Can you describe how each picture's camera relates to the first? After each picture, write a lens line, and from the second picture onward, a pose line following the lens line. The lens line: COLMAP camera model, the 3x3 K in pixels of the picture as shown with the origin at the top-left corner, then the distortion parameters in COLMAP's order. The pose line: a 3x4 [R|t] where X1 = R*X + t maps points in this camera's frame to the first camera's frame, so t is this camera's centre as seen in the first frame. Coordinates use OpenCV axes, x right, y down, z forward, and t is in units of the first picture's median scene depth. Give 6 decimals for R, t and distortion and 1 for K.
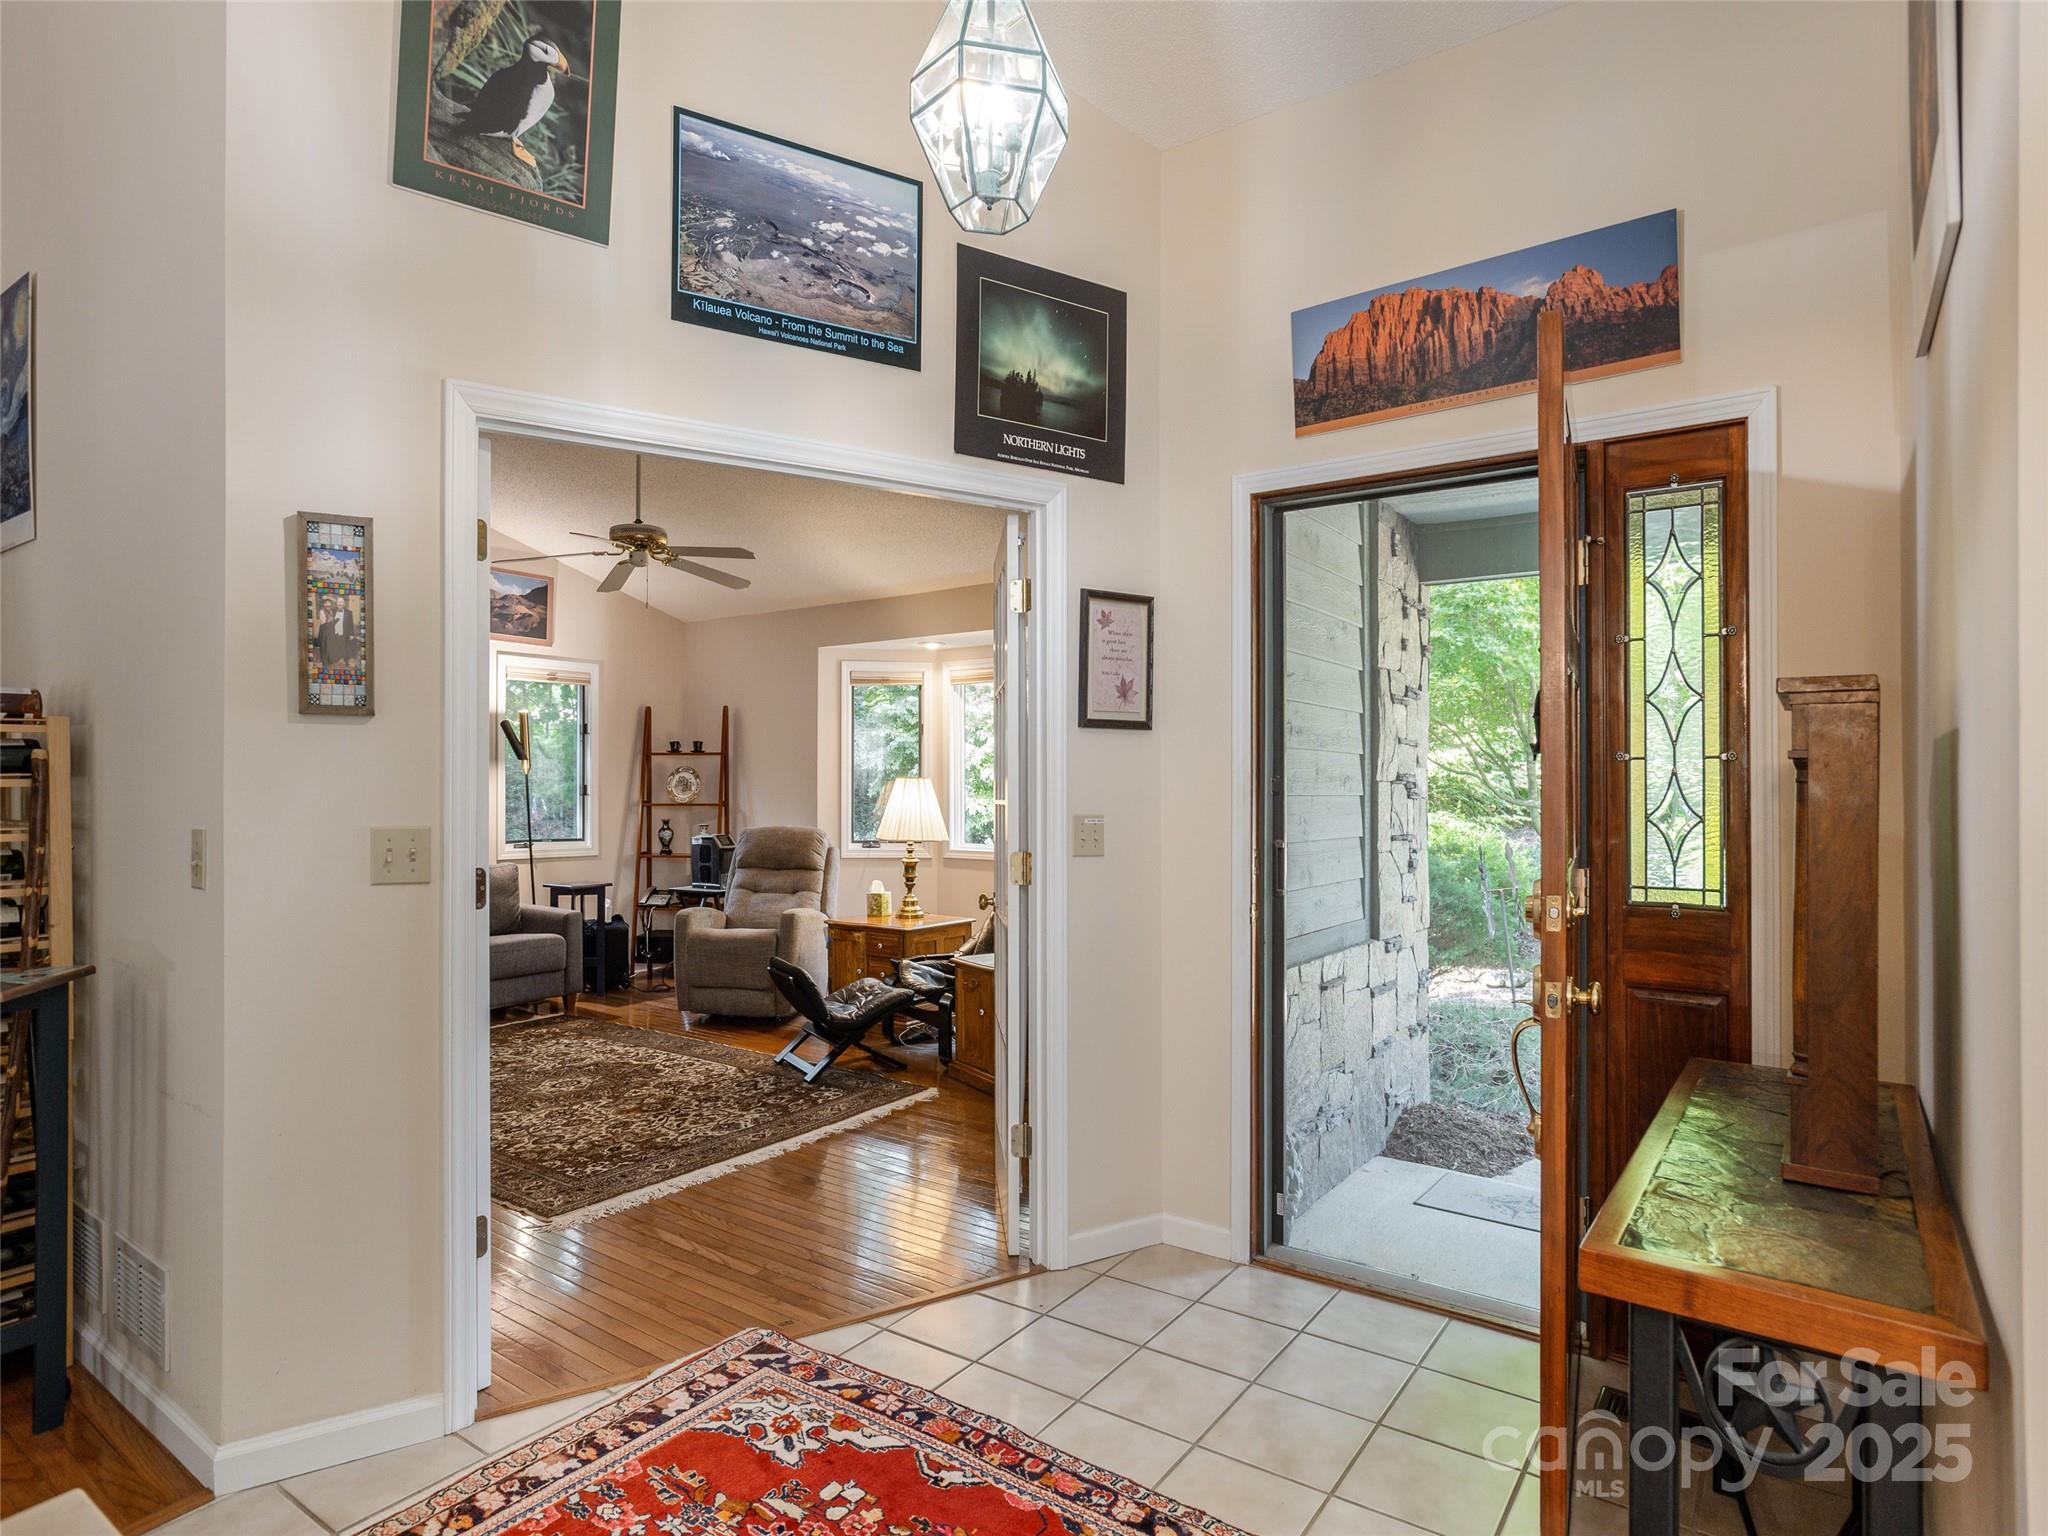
lens RADIAL K [[1105.5, 0, 1059.5], [0, 1105.5, 770.6], [0, 0, 1]] dist [-0.005268, 0.000671]
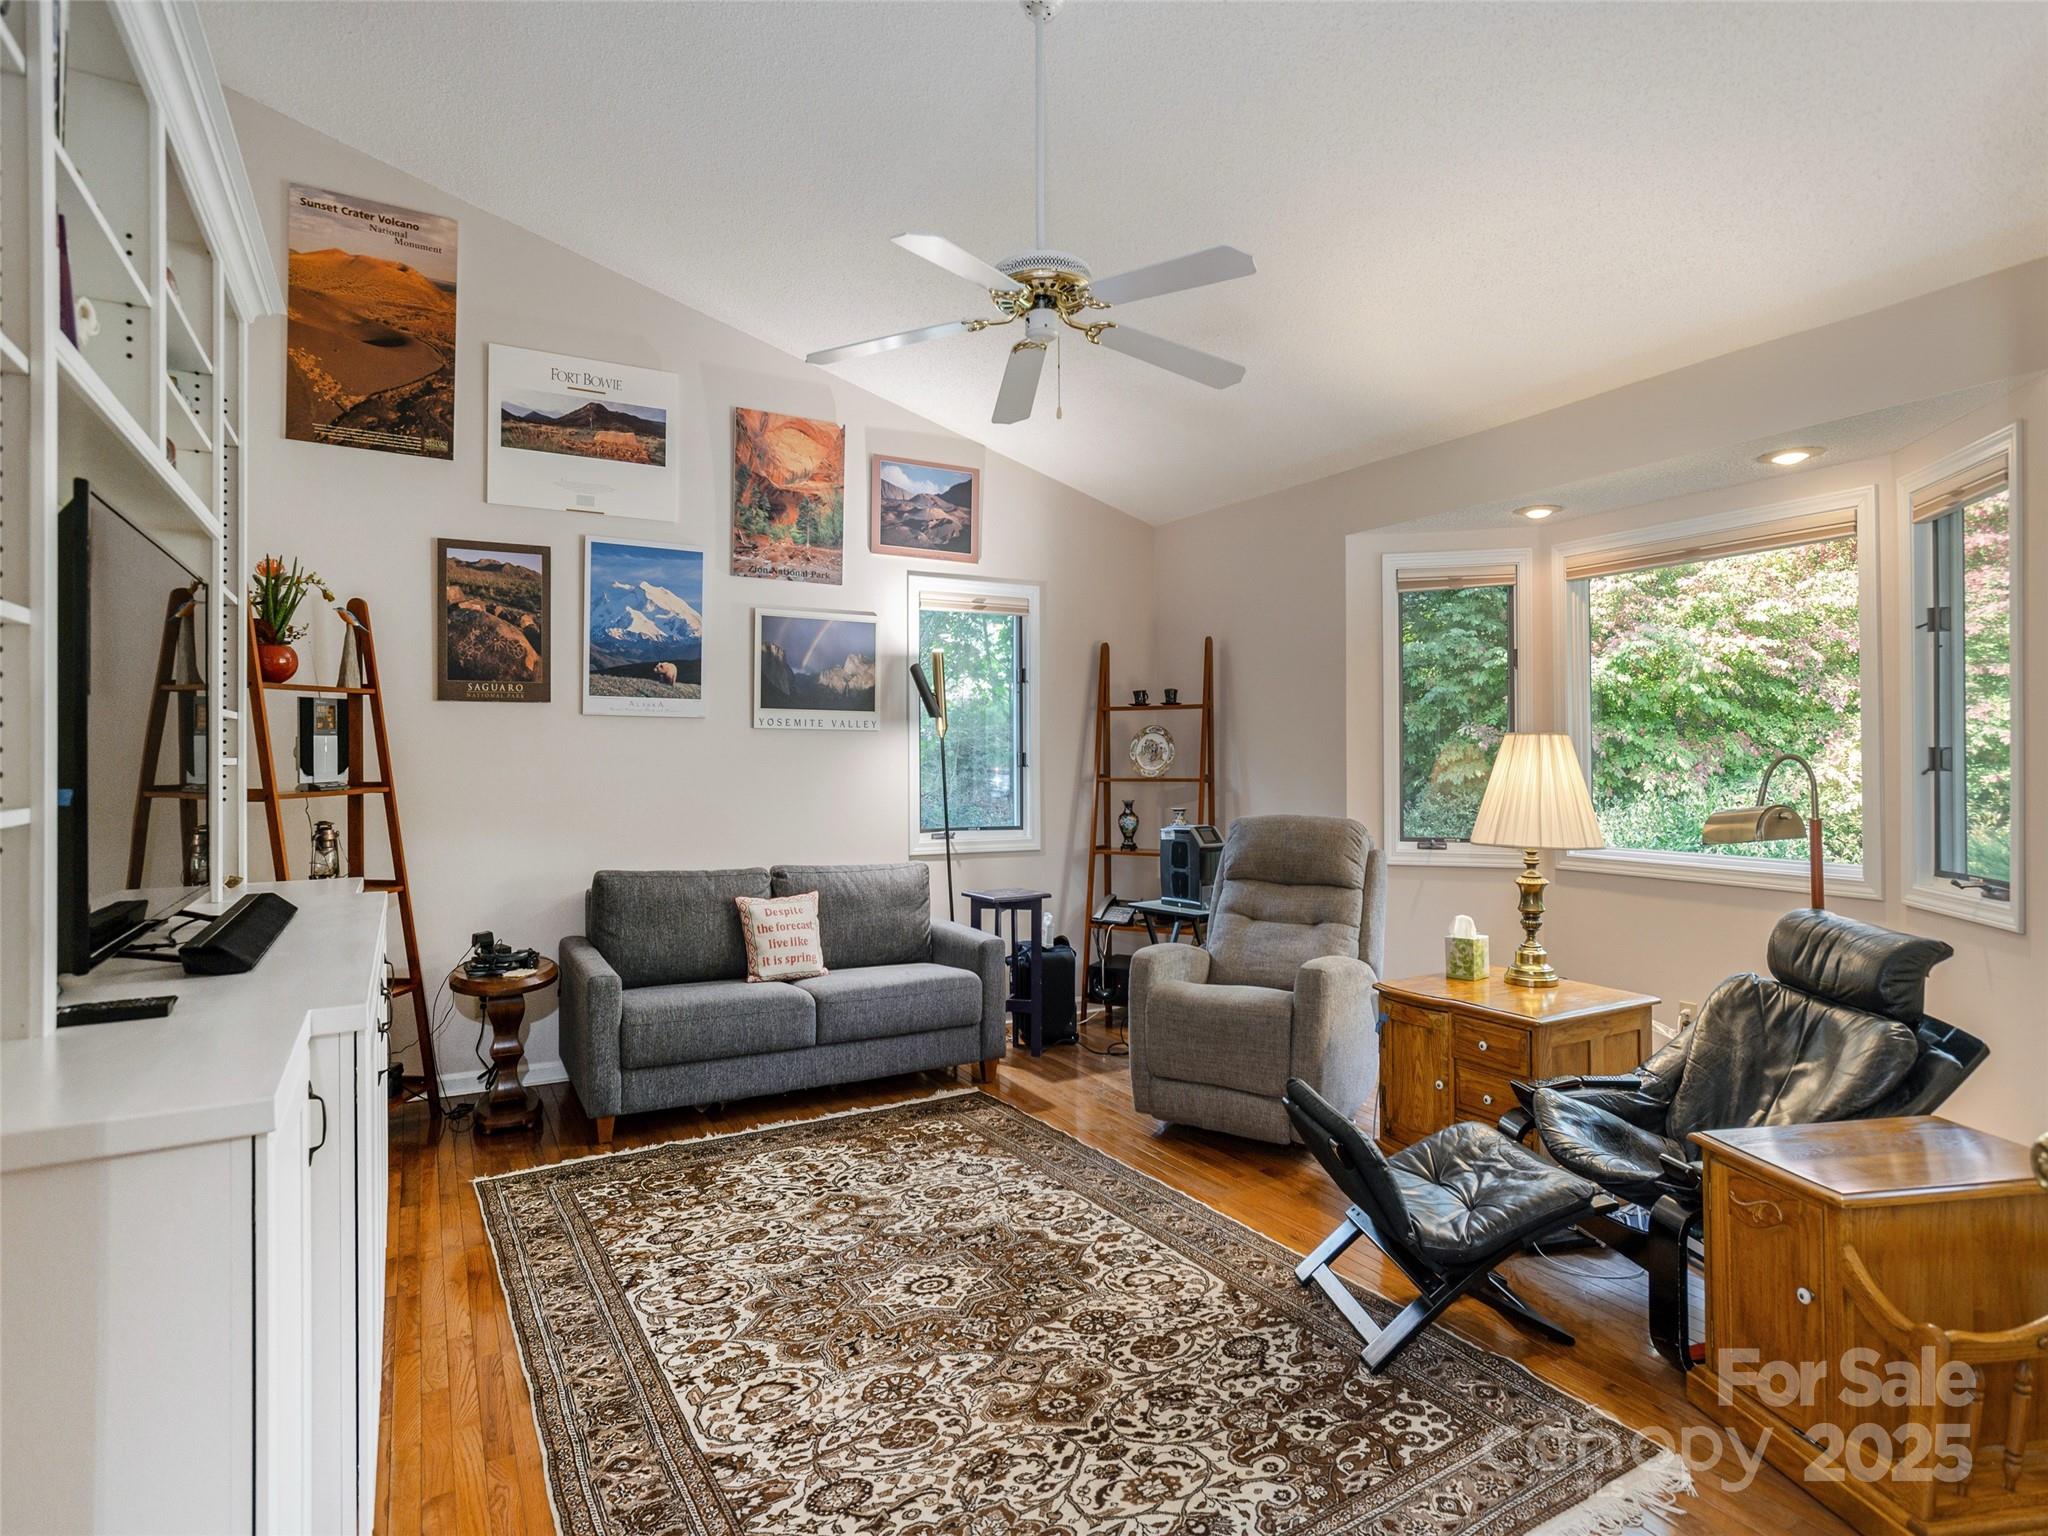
lens RADIAL K [[1105.5, 0, 1059.5], [0, 1105.5, 770.6], [0, 0, 1]] dist [-0.005268, 0.000671]
pose [[0.906424, 0.000793, -0.422368, -0.107934], [0.011328, 0.999593, 0.026186, 0.006595], [0.422217, -0.028520, 0.906046, 0.377879]]
